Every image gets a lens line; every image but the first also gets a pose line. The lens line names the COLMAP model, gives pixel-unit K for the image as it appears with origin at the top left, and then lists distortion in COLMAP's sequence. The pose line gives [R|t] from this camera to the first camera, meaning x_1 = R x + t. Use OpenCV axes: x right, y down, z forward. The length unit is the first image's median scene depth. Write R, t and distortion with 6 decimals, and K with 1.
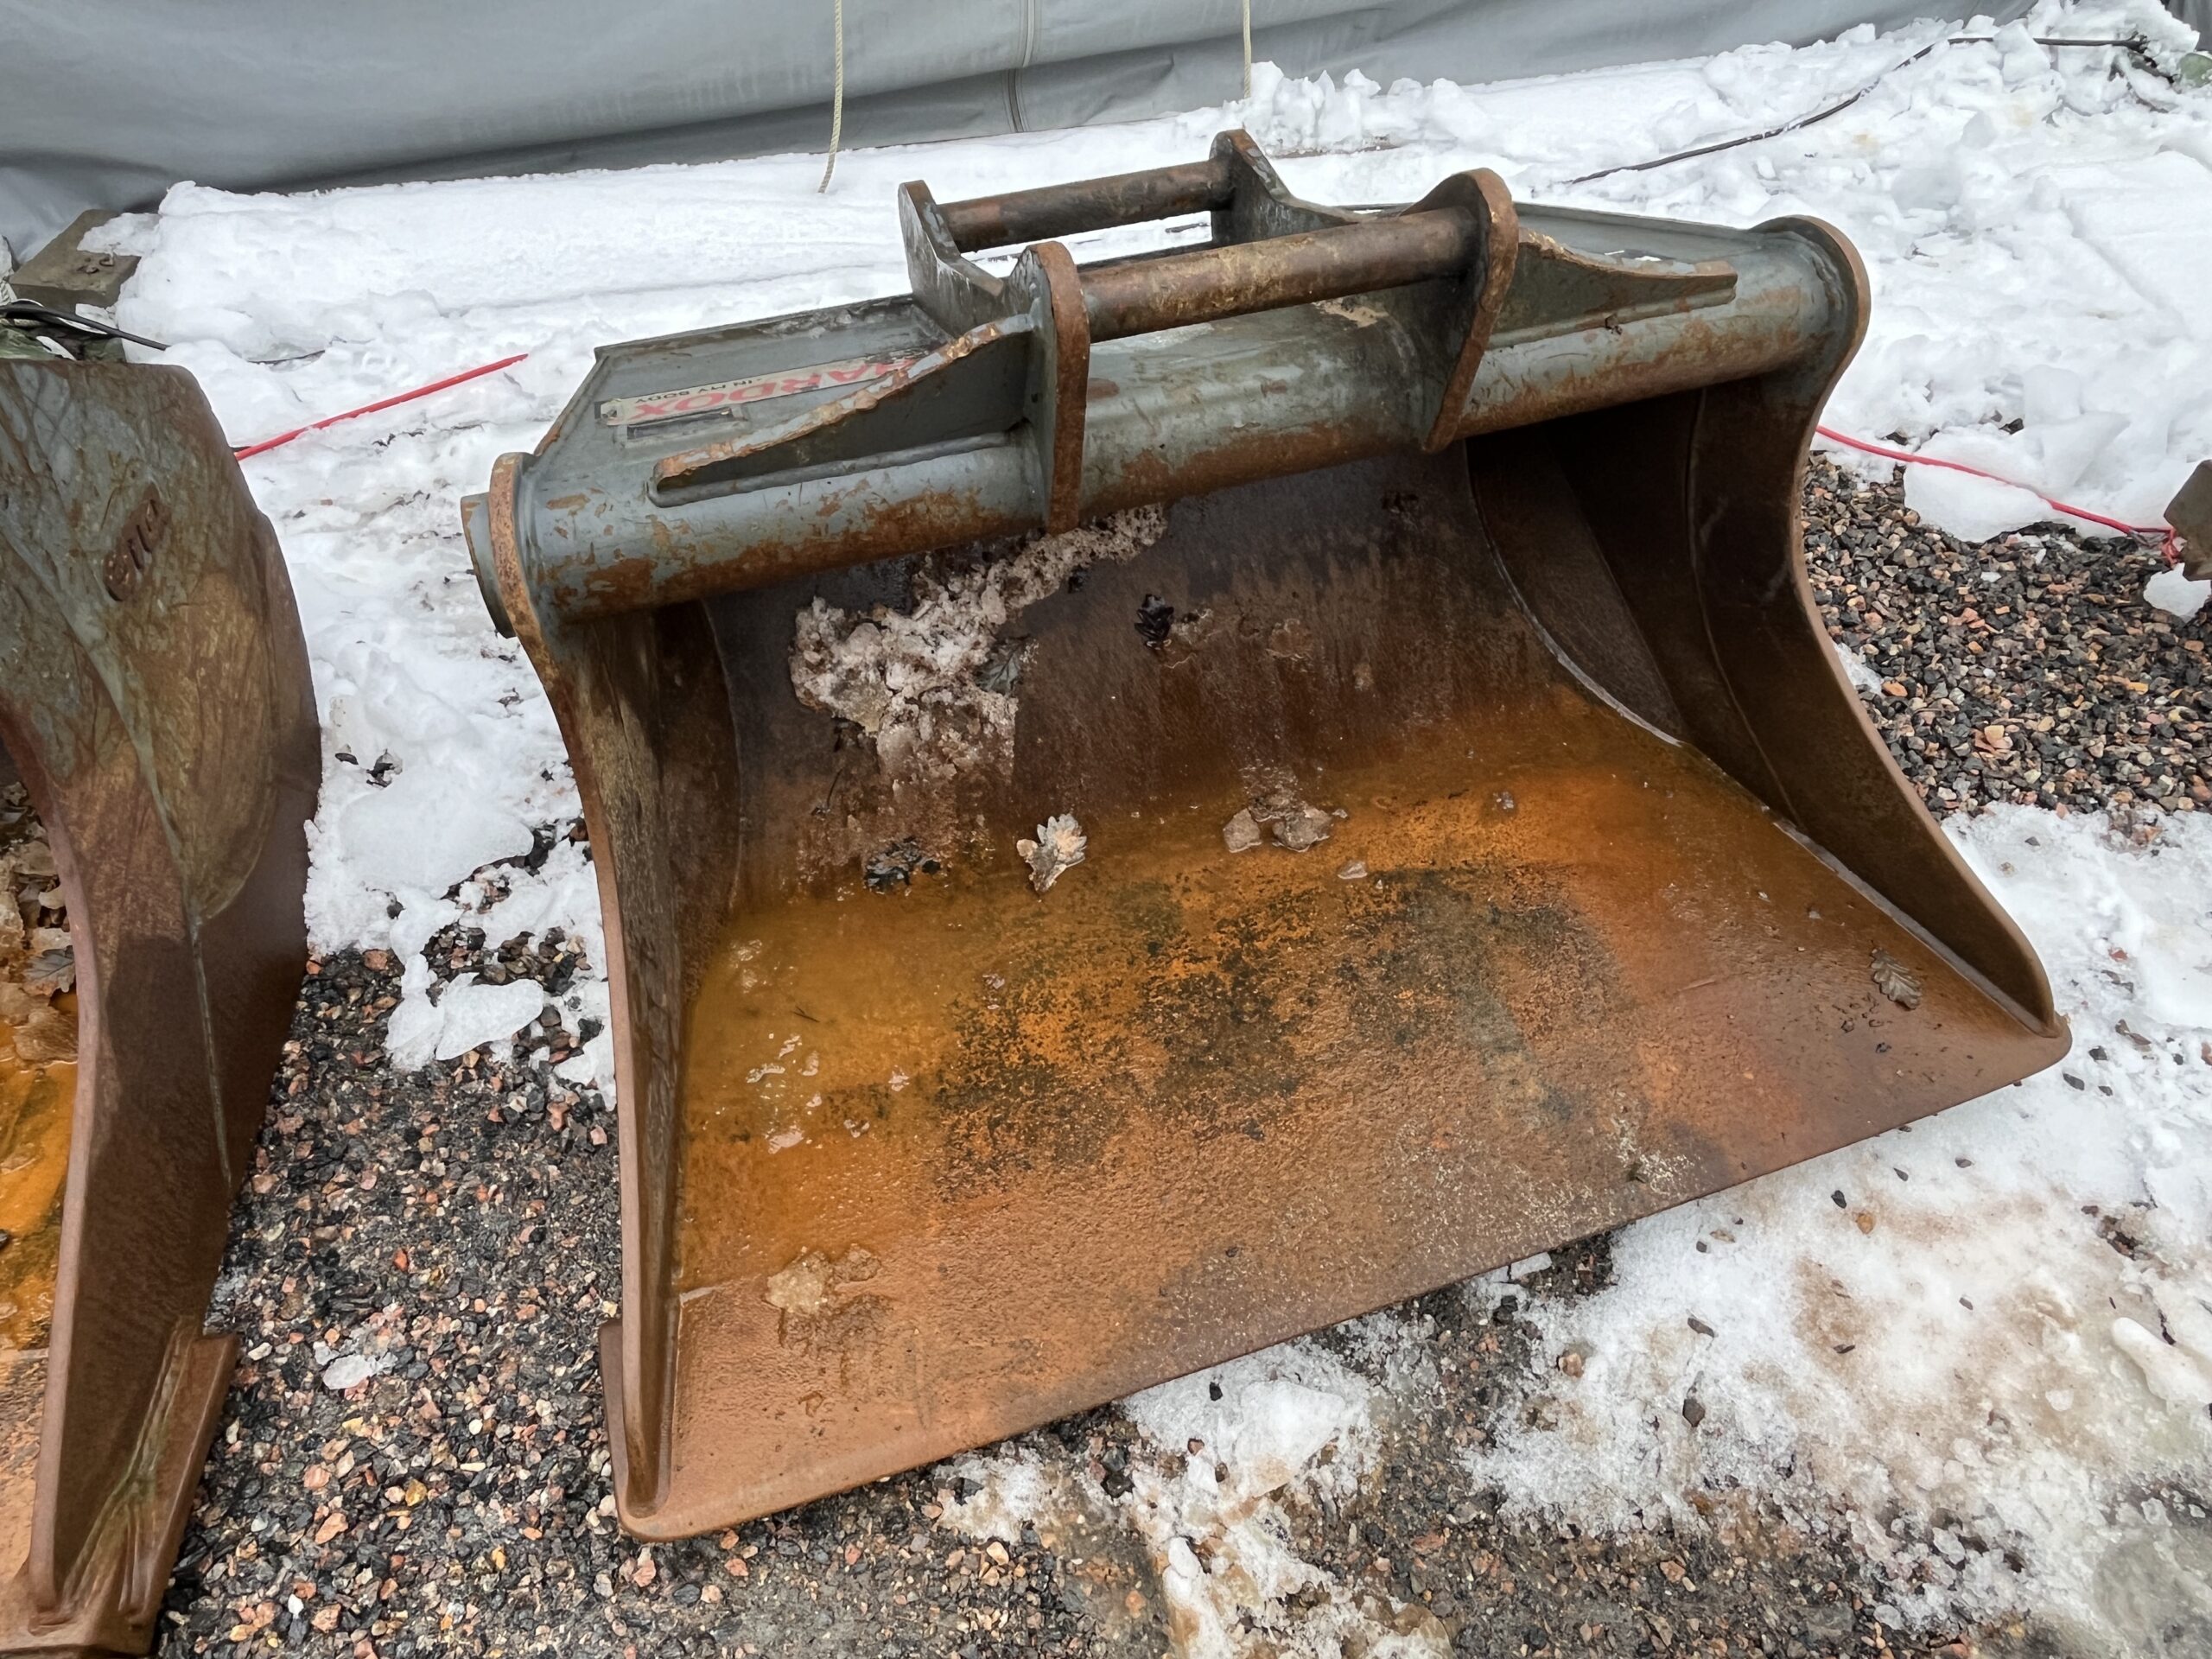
lens RADIAL K [[1384.5, 0, 1089.3], [0, 1384.5, 832.7], [0, 0, 1]] dist [0.000653, -0.005435]
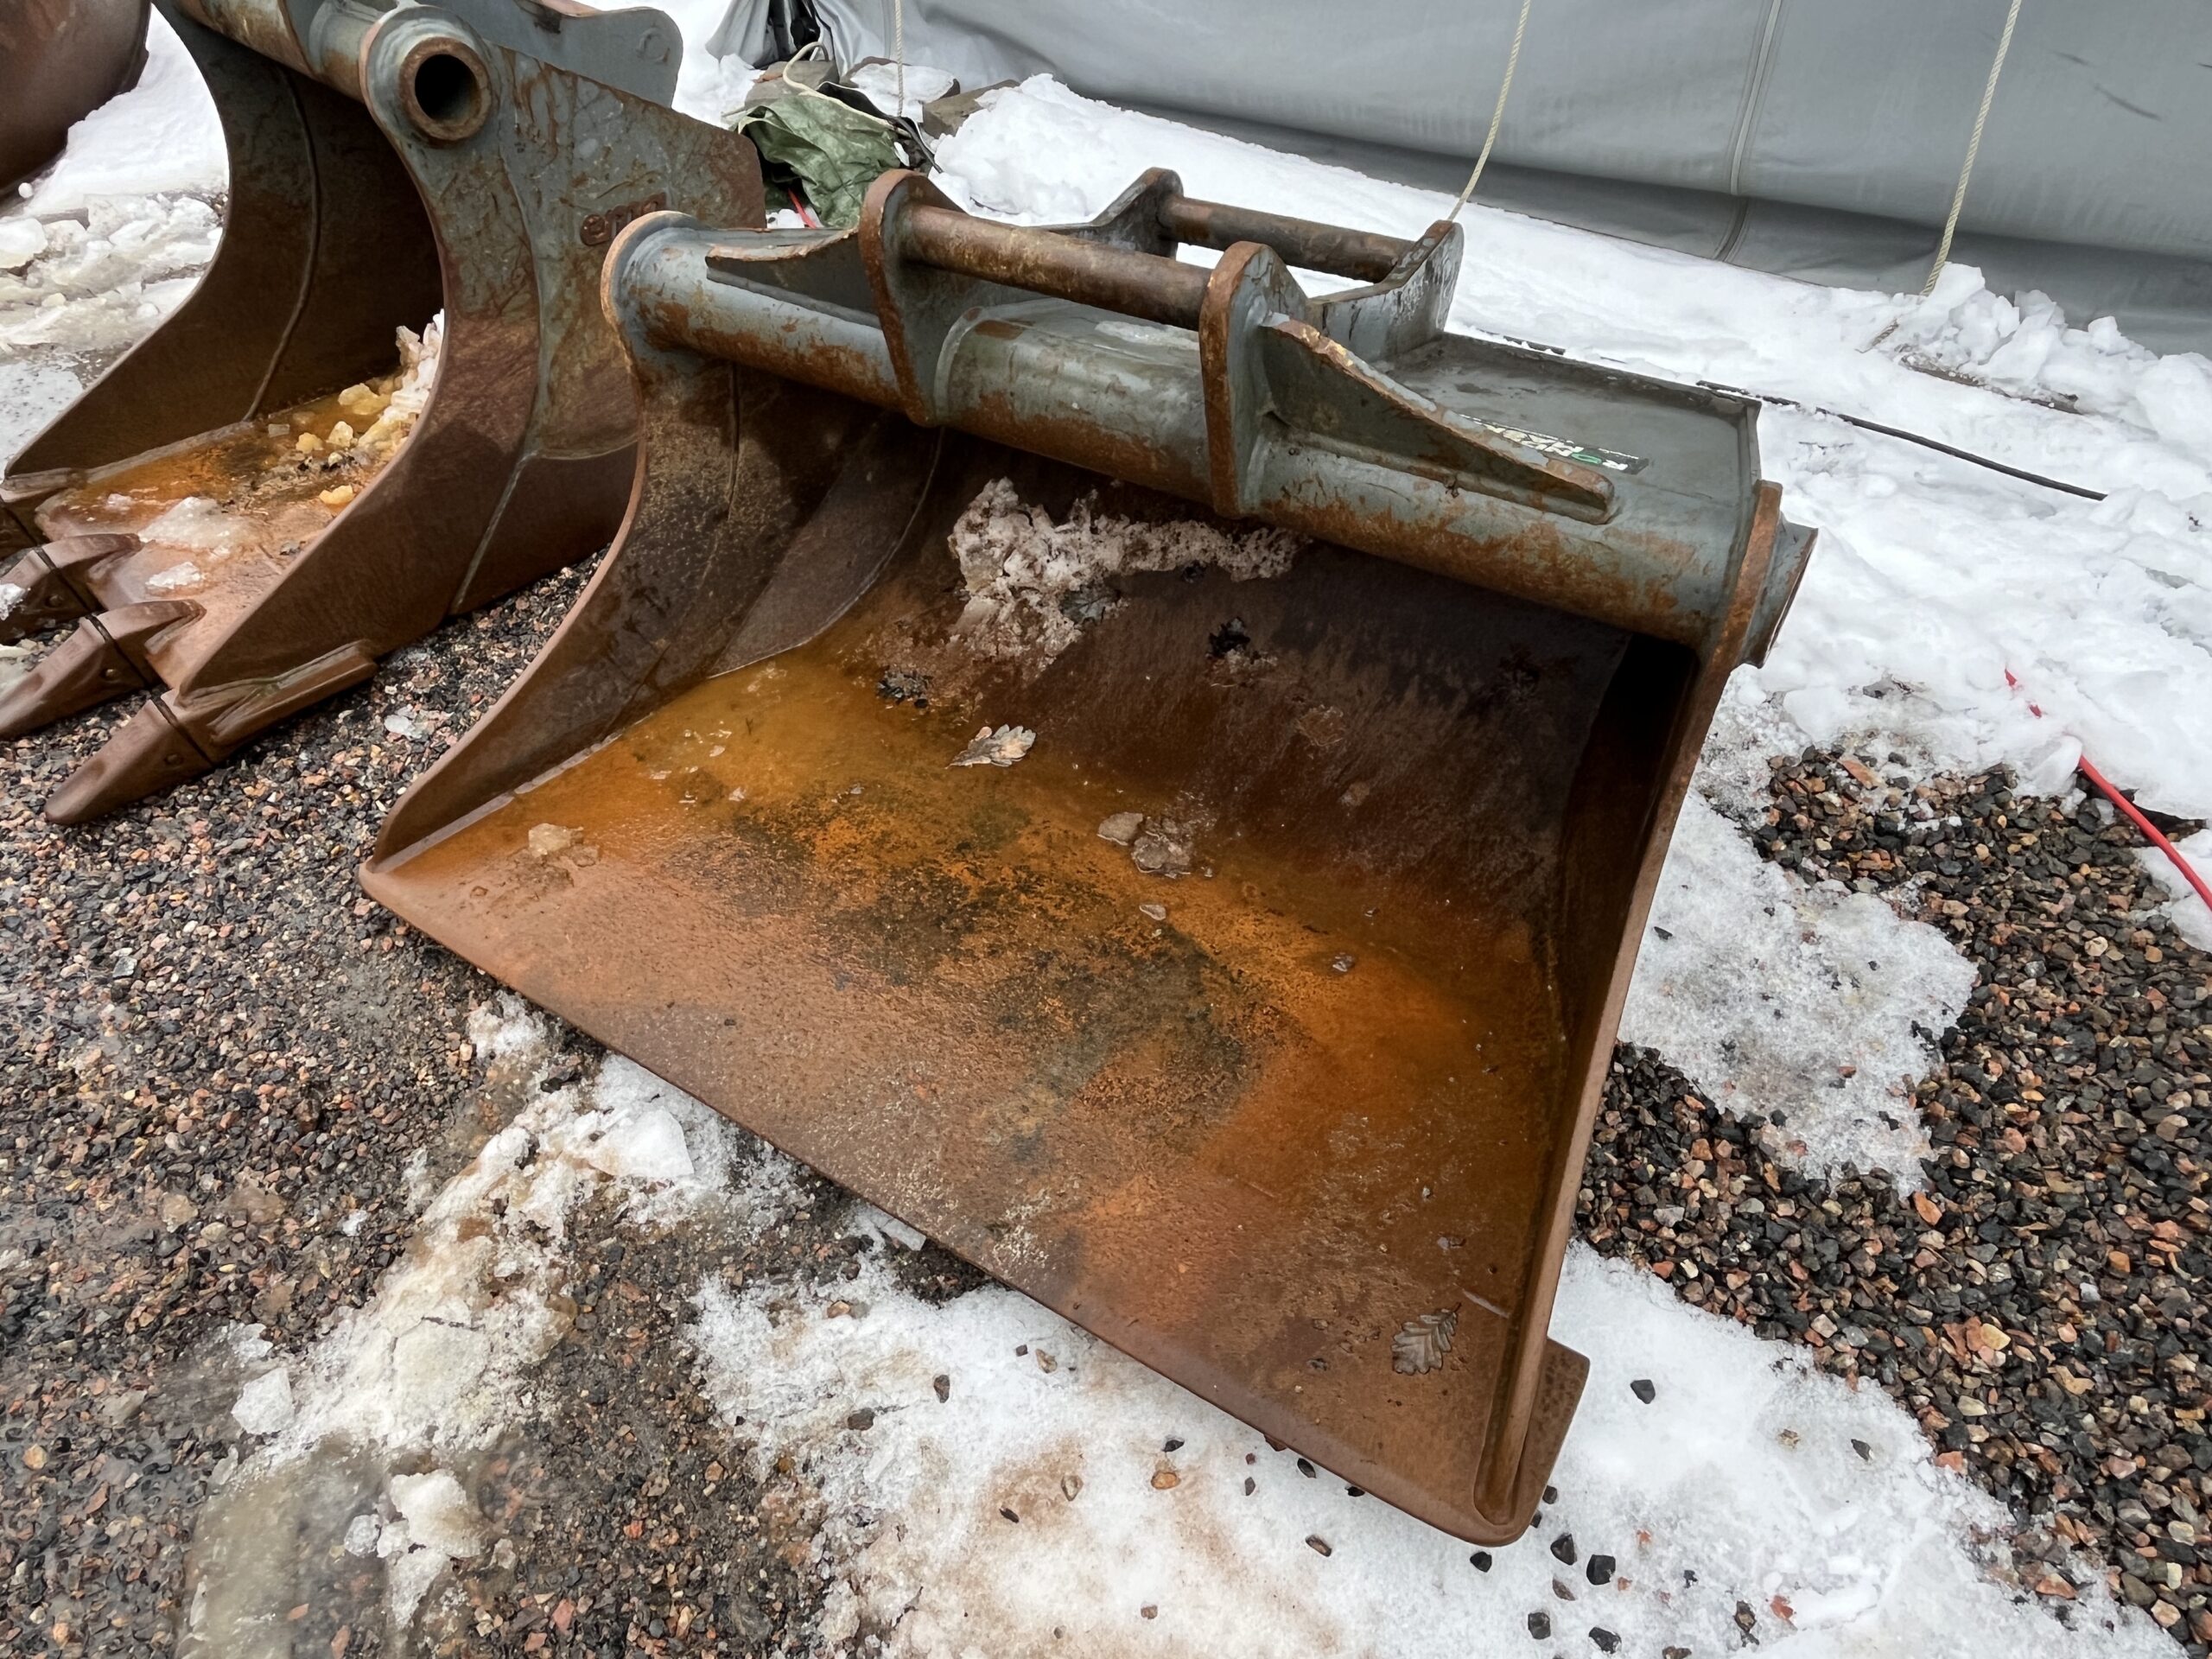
lens RADIAL K [[1384.5, 0, 1082.0], [0, 1384.5, 843.3], [0, 0, 1]] dist [0.000653, -0.005435]
pose [[0.629911, 0.545938, -0.552416, 0.817619], [-0.564154, 0.810475, 0.157674, -0.168626], [0.533799, 0.212327, 0.818520, 0.150595]]
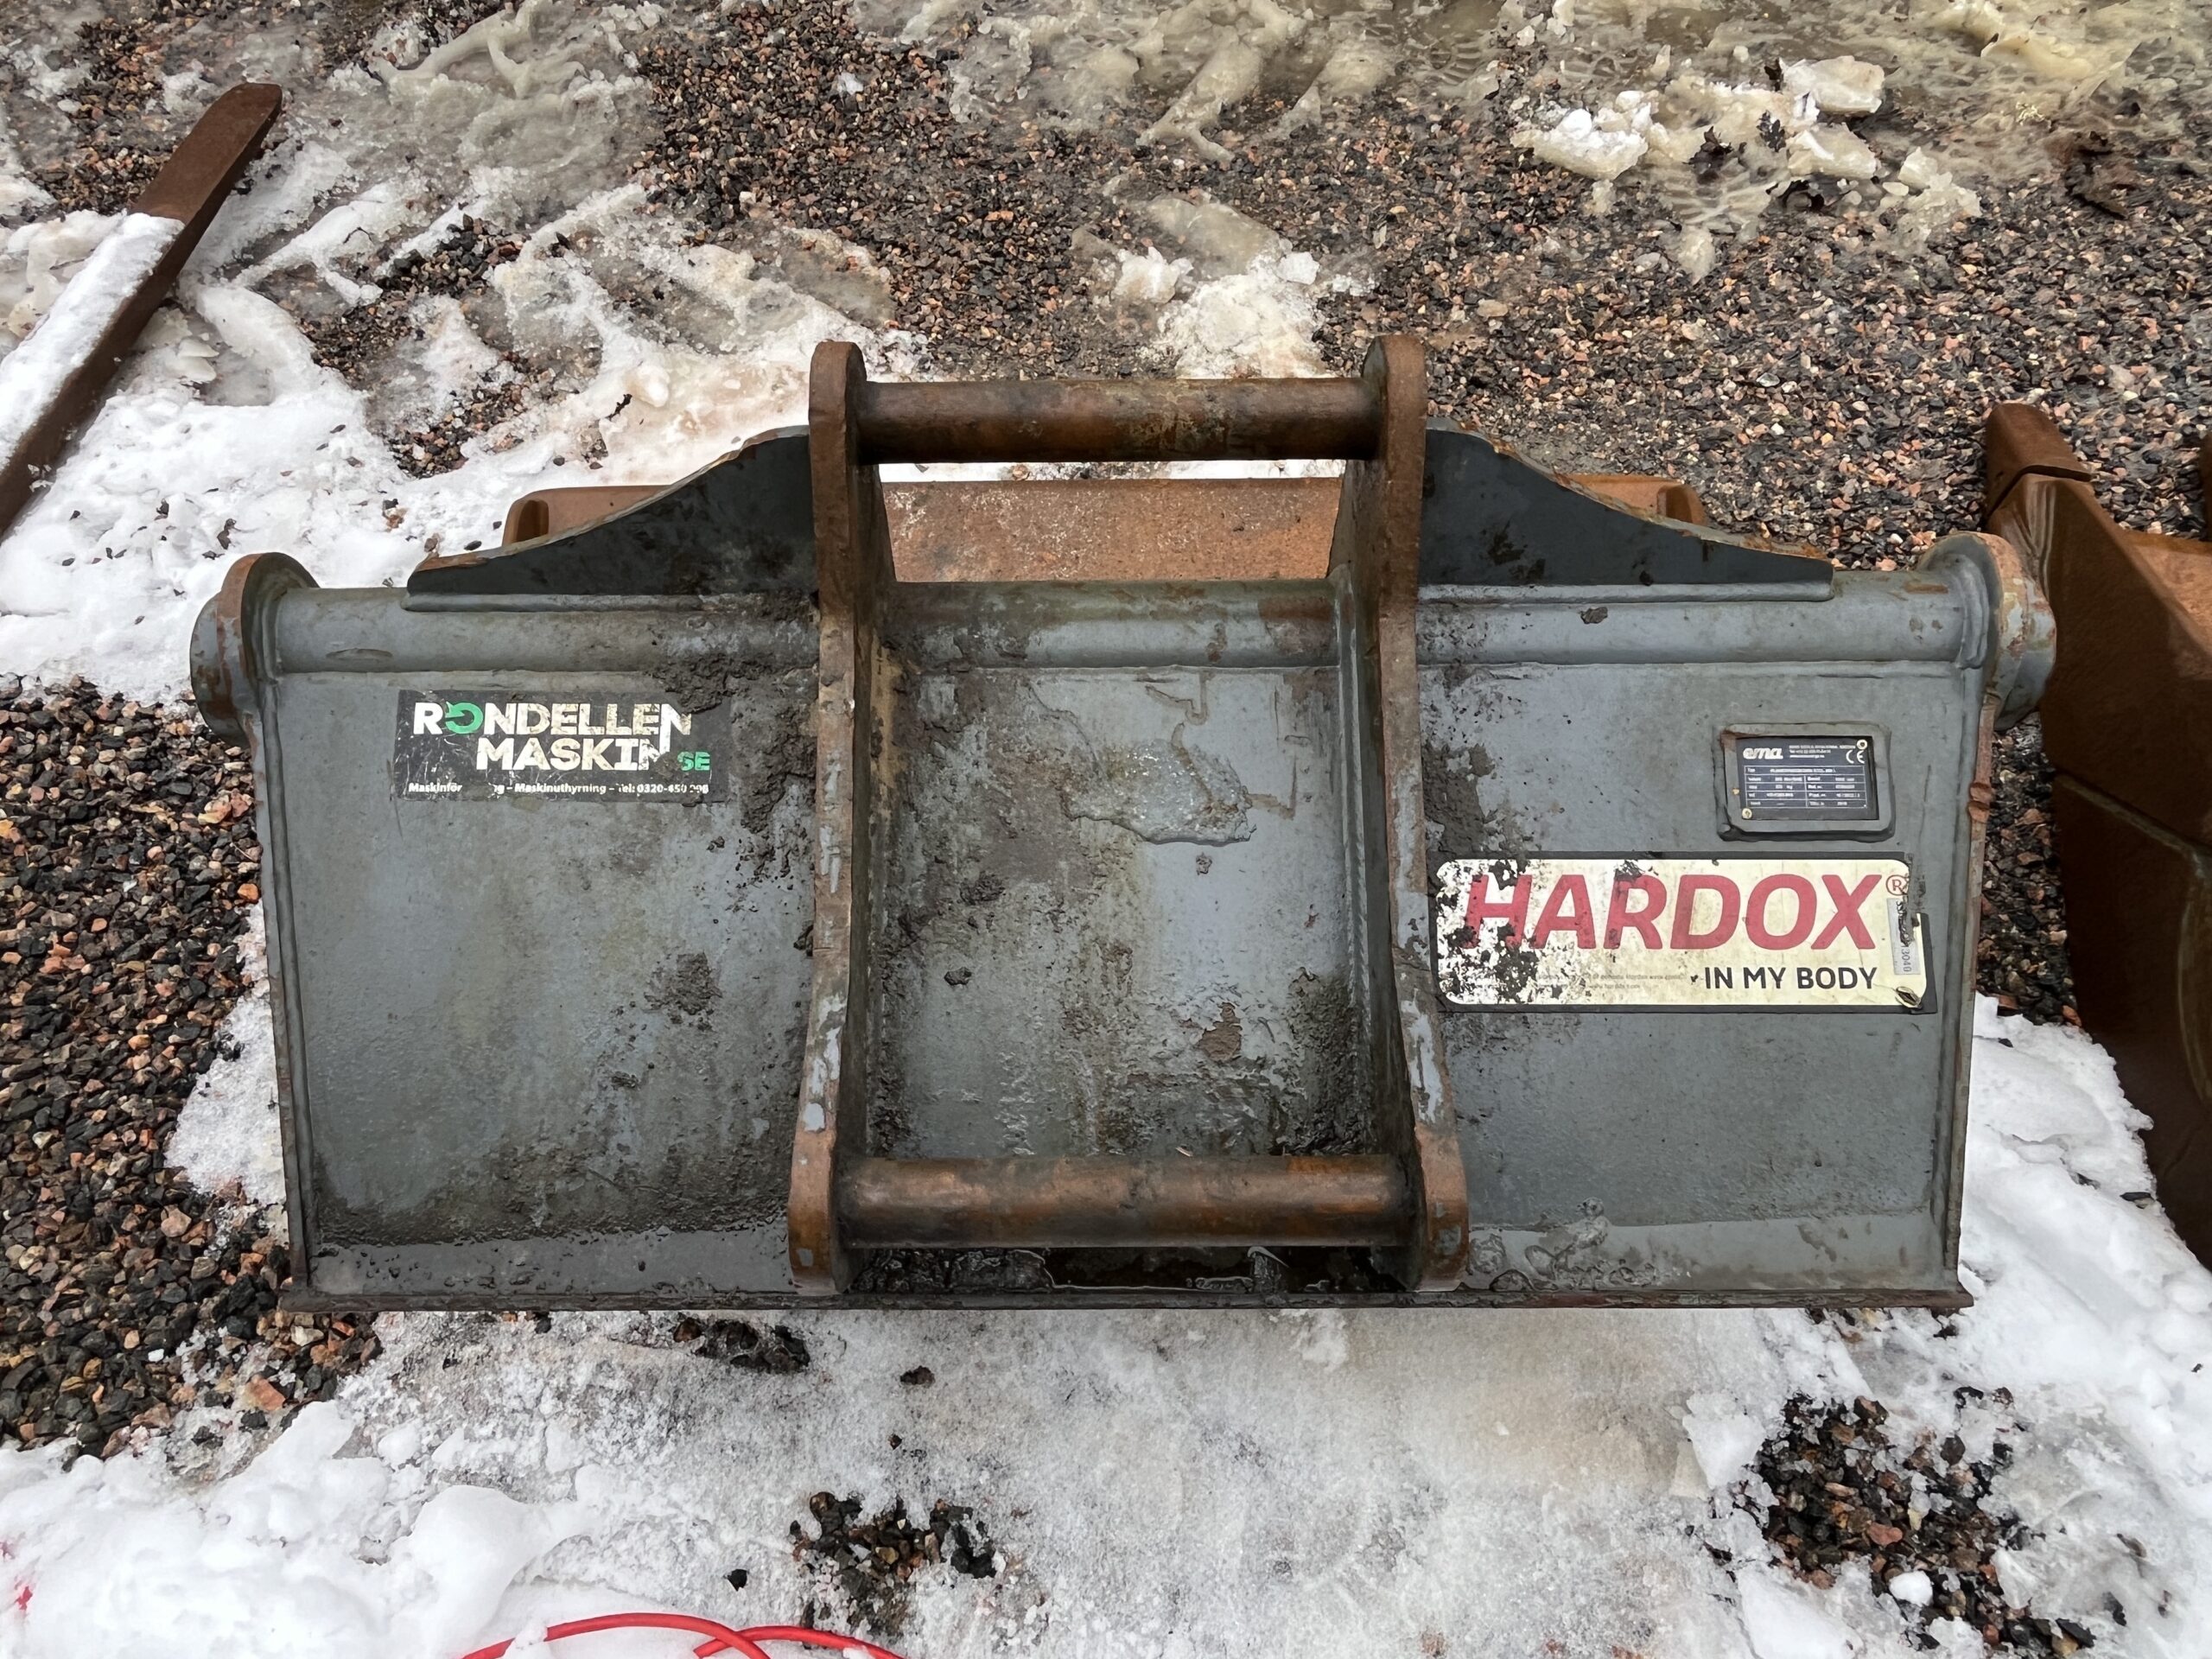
lens RADIAL K [[1384.5, 0, 1085.5], [0, 1384.5, 833.6], [0, 0, 1]] dist [0.000653, -0.005435]
pose [[-0.950094, -0.264724, 0.165055, -0.057944], [0.254269, -0.350573, 0.901358, -0.999242], [-0.180747, 0.898343, 0.400388, 0.715502]]
